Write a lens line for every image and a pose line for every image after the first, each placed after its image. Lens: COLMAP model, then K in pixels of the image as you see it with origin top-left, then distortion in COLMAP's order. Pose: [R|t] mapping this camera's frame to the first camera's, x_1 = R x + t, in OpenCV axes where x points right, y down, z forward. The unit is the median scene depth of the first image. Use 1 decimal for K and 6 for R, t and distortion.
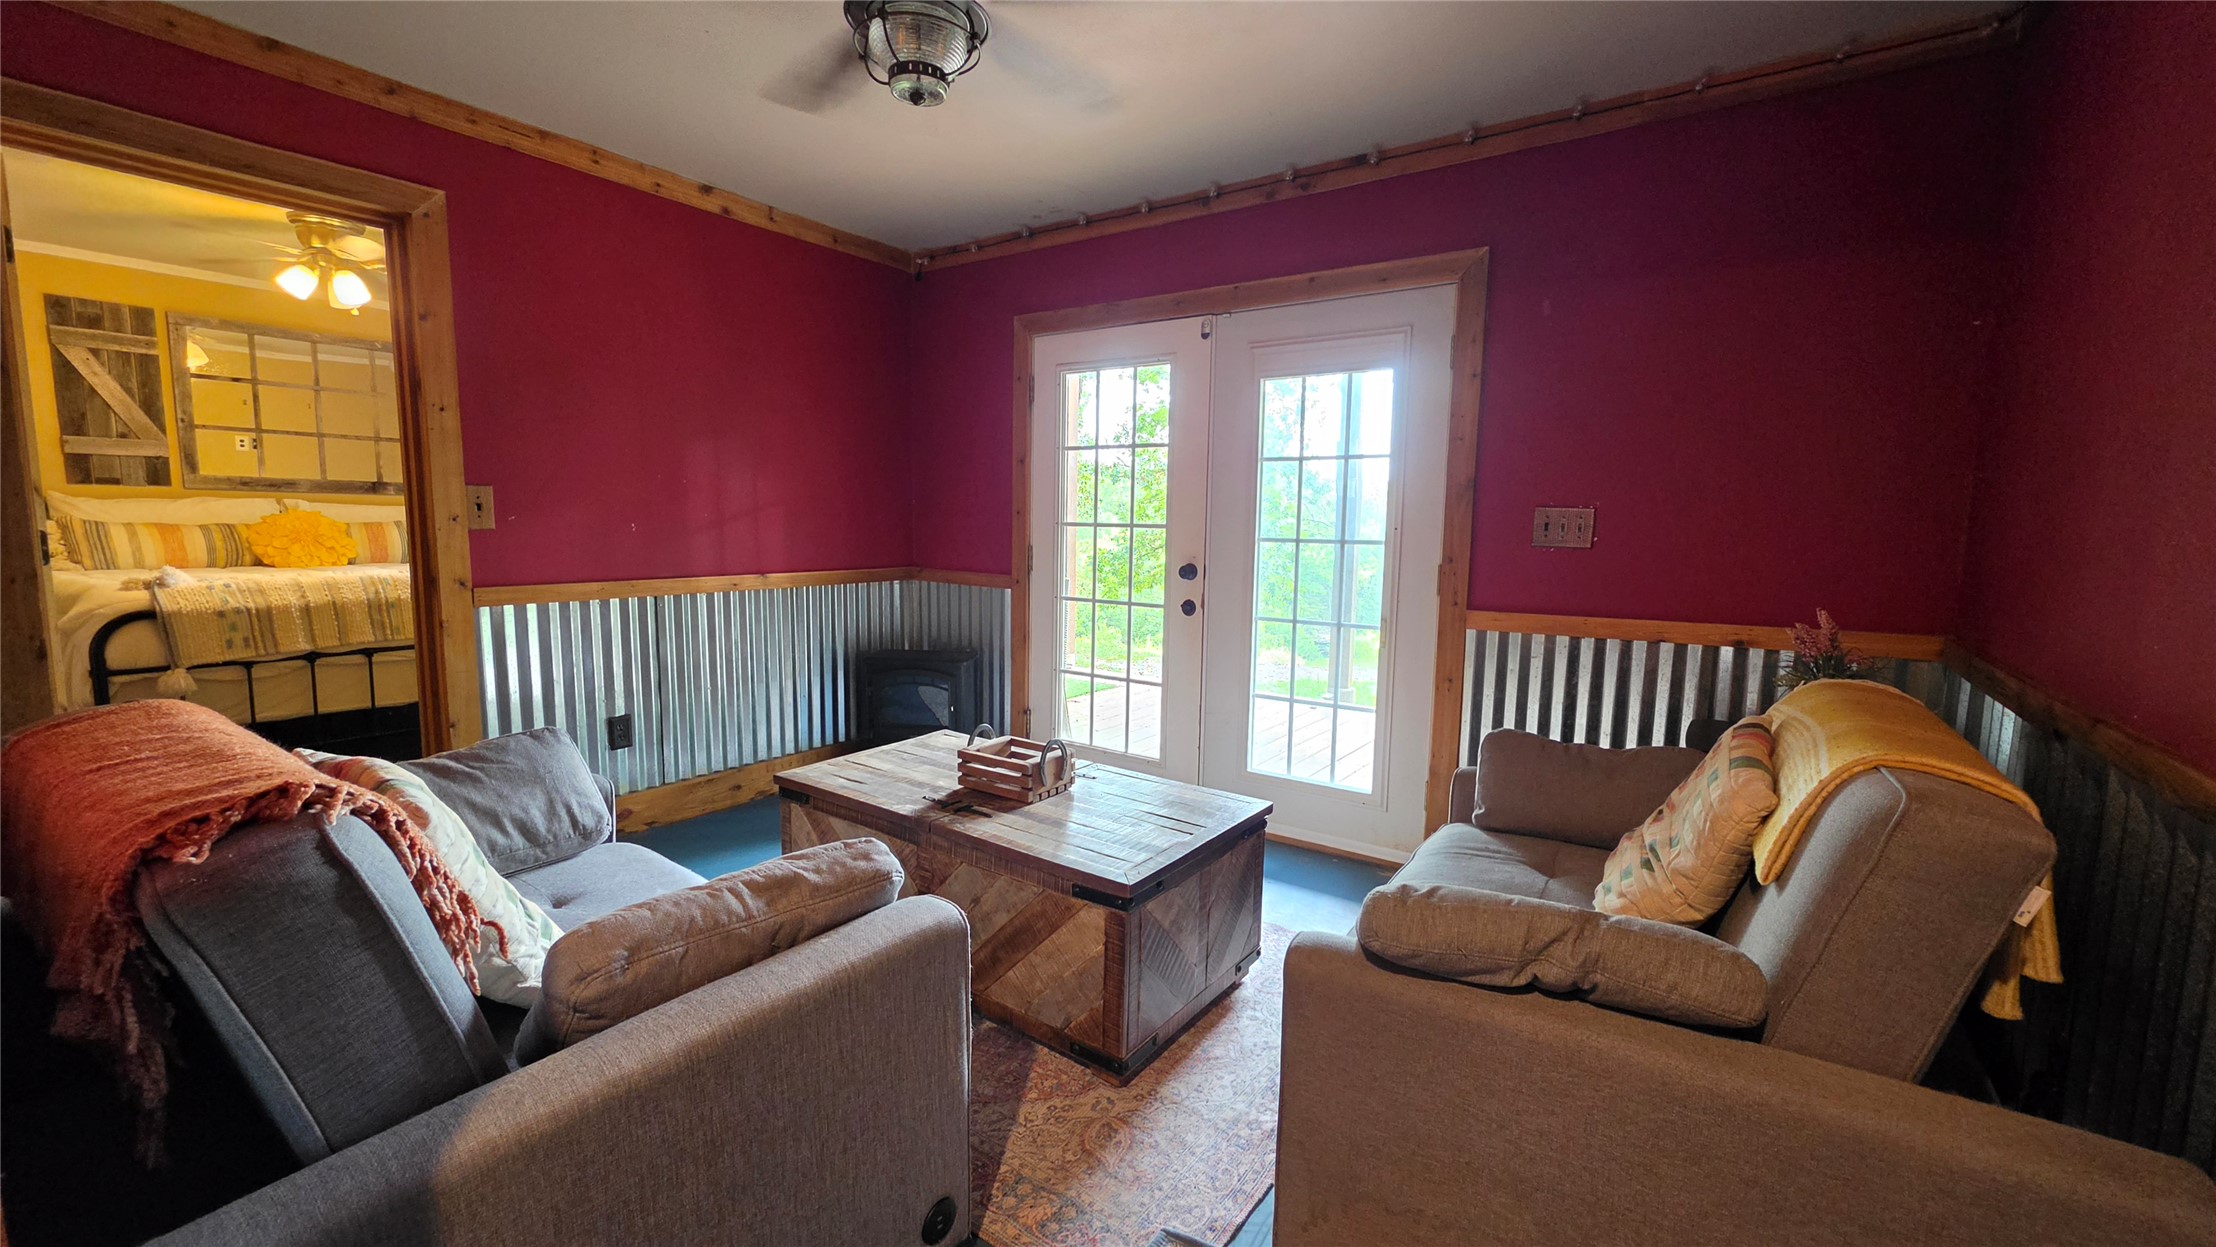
lens RADIAL K [[878.5, 0, 1111.1], [0, 878.5, 617.6], [0, 0, 1]] dist [-0.001427, 0.000688]
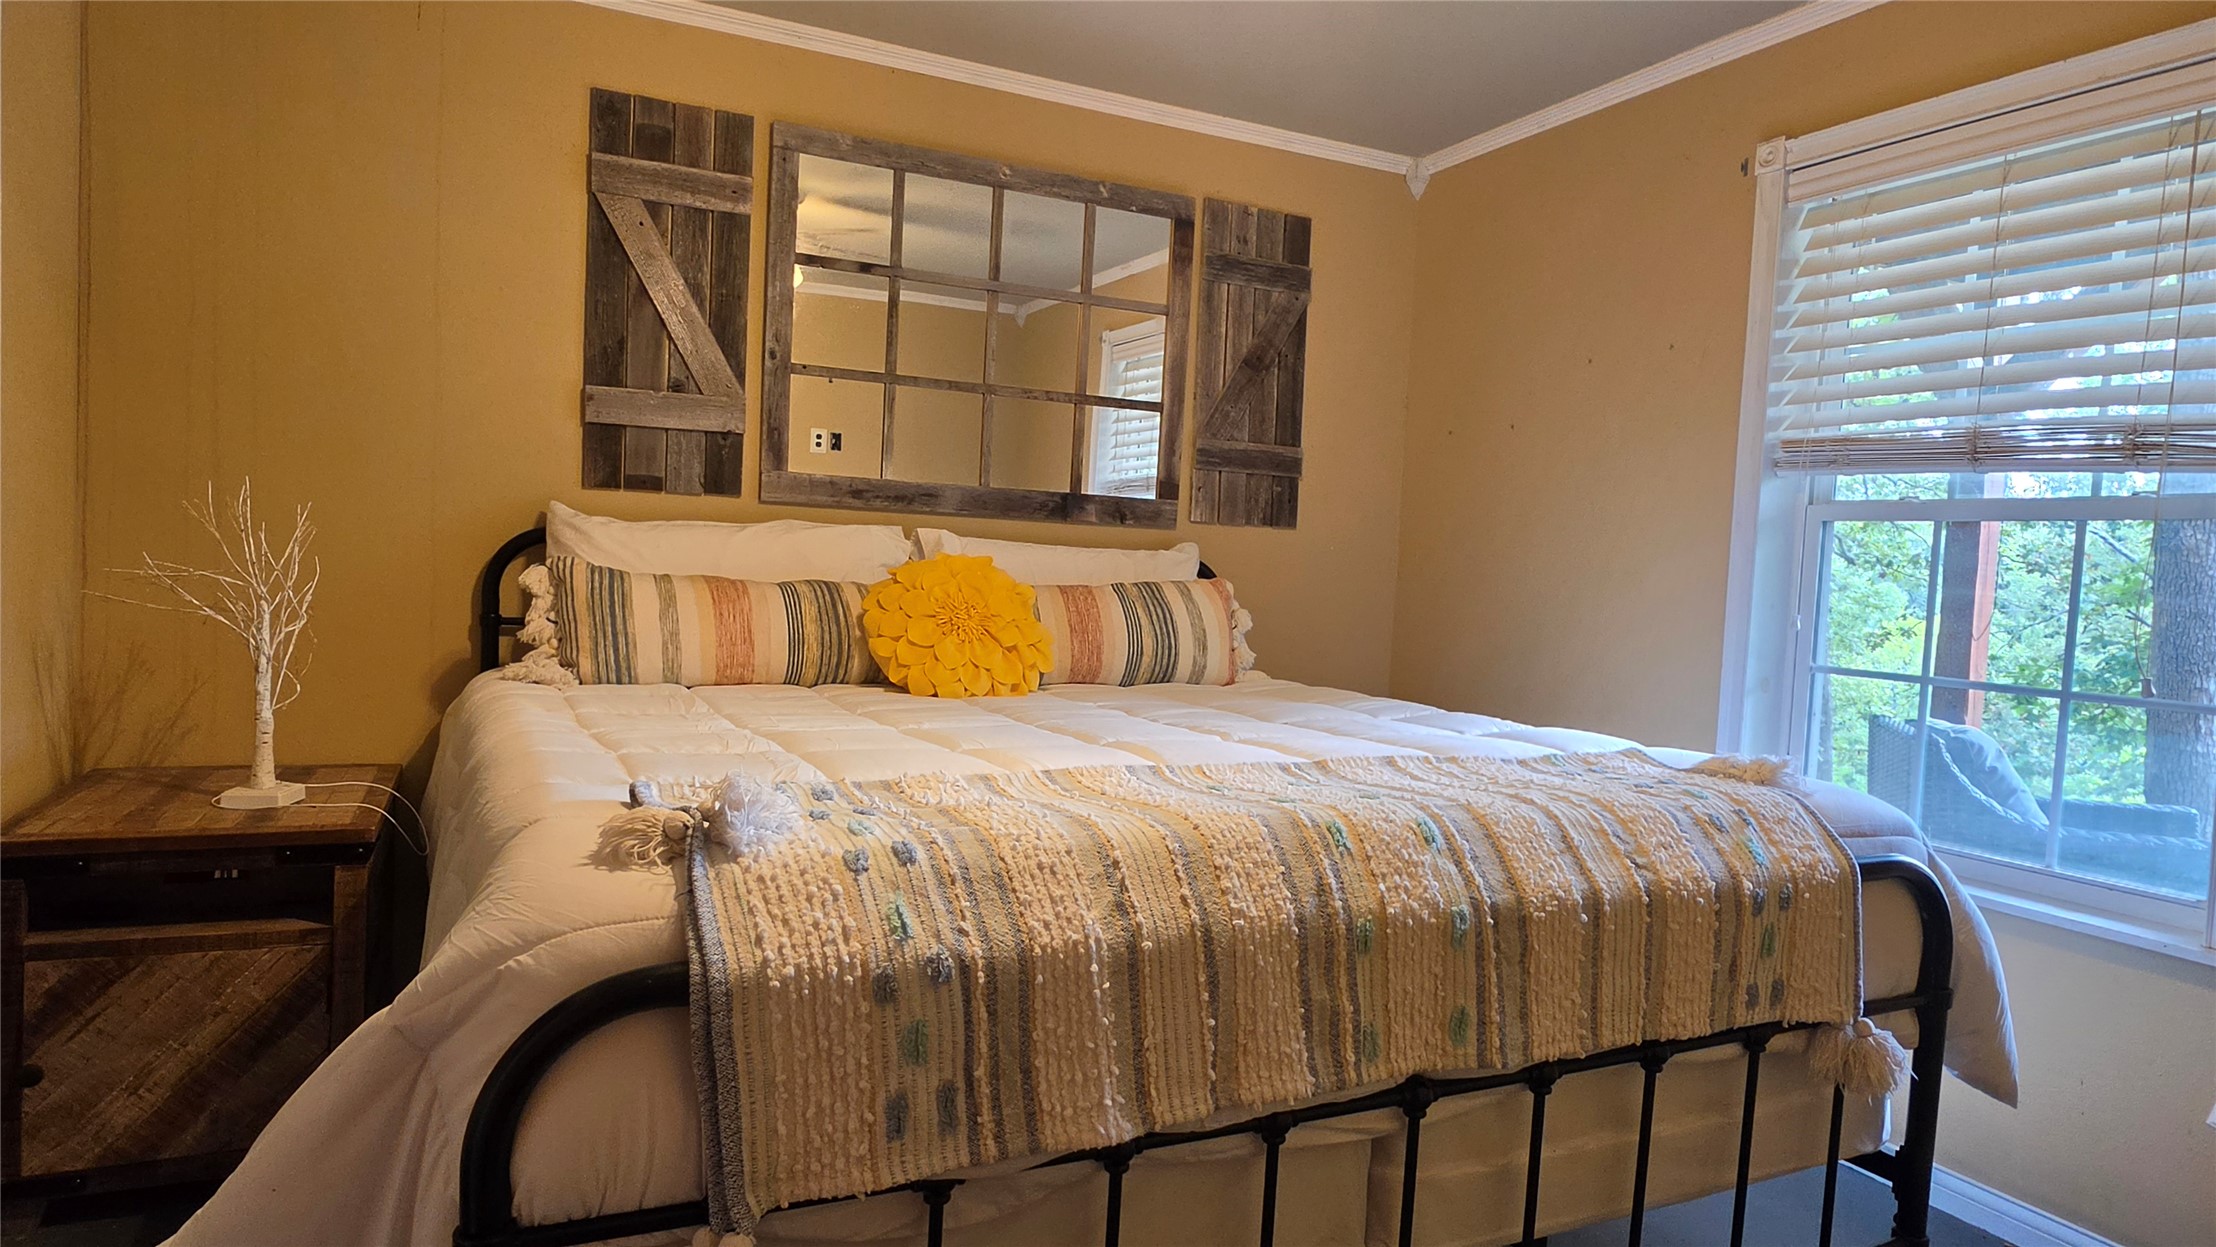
lens RADIAL K [[1268.4, 0, 1106.3], [0, 1268.4, 629.8], [0, 0, 1]] dist [-0.004949, -0.000441]
pose [[0.870872, 0.052133, -0.488738, -0.601508], [-0.088834, 0.994678, -0.052190, -0.065180], [0.483416, 0.088868, 0.870868, 0.544300]]
